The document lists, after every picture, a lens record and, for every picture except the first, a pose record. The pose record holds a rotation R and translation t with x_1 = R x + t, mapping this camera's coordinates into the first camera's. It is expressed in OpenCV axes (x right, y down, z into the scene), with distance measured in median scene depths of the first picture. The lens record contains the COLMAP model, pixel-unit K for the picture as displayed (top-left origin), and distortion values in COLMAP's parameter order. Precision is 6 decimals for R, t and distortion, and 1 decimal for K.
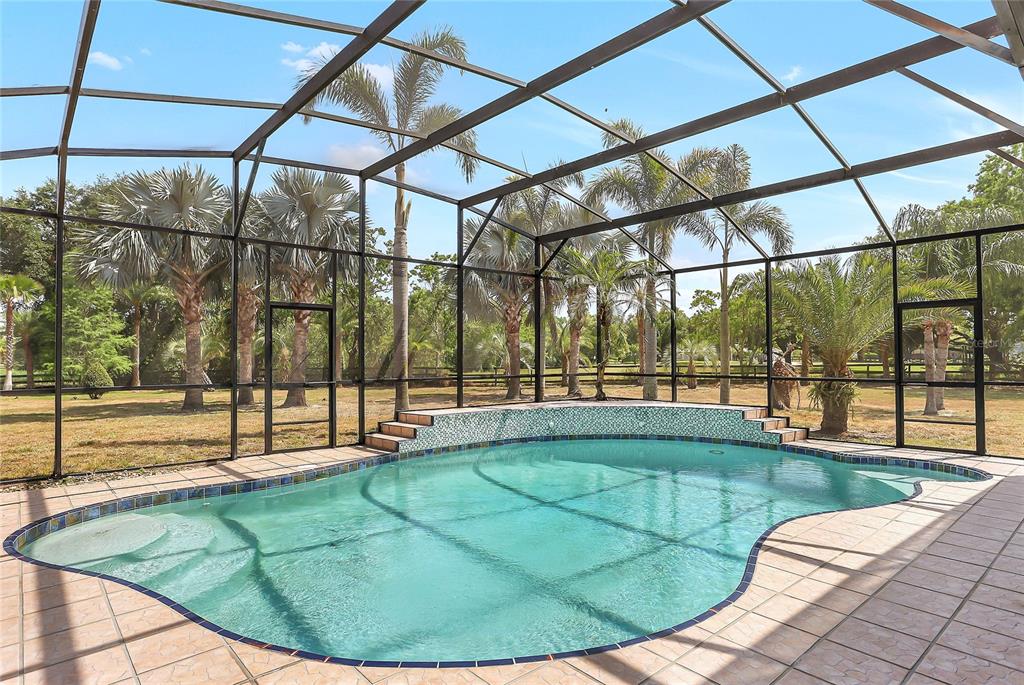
lens RADIAL K [[574.0, 0, 514.5], [0, 574.0, 342.8], [0, 0, 1]] dist [-0.025365, 0.002088]
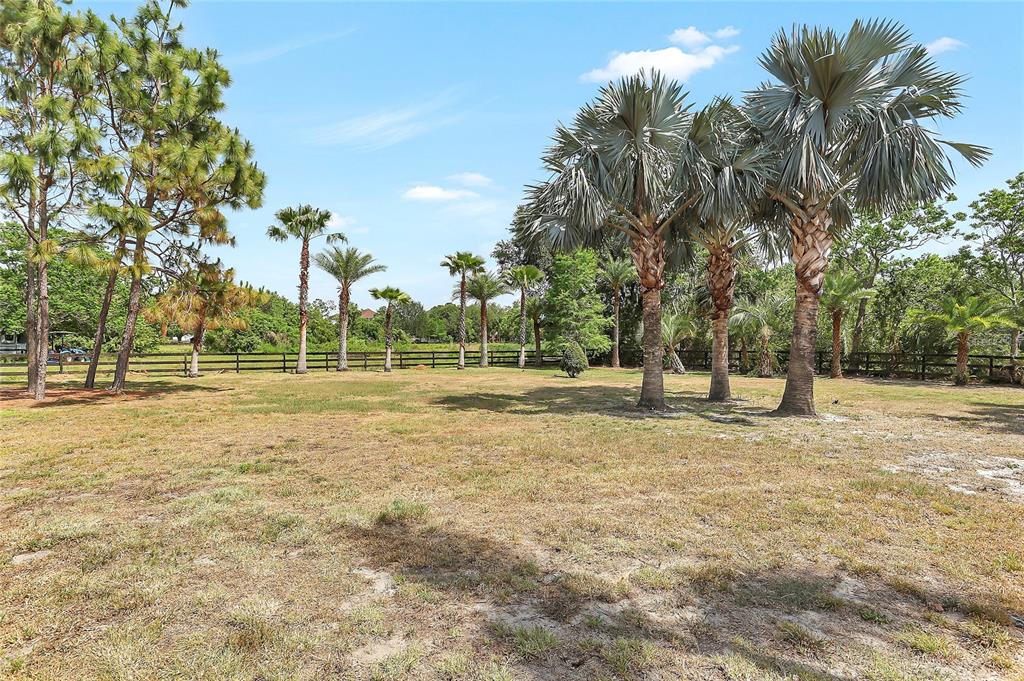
lens RADIAL K [[522.9, 0, 510.9], [0, 522.9, 337.3], [0, 0, 1]] dist [0.005427, 0.001500]
pose [[0.685862, 0.009917, -0.727664, -0.180658], [0.007838, 0.999748, 0.021013, 0.009724], [0.727689, -0.020115, 0.685612, 0.372744]]
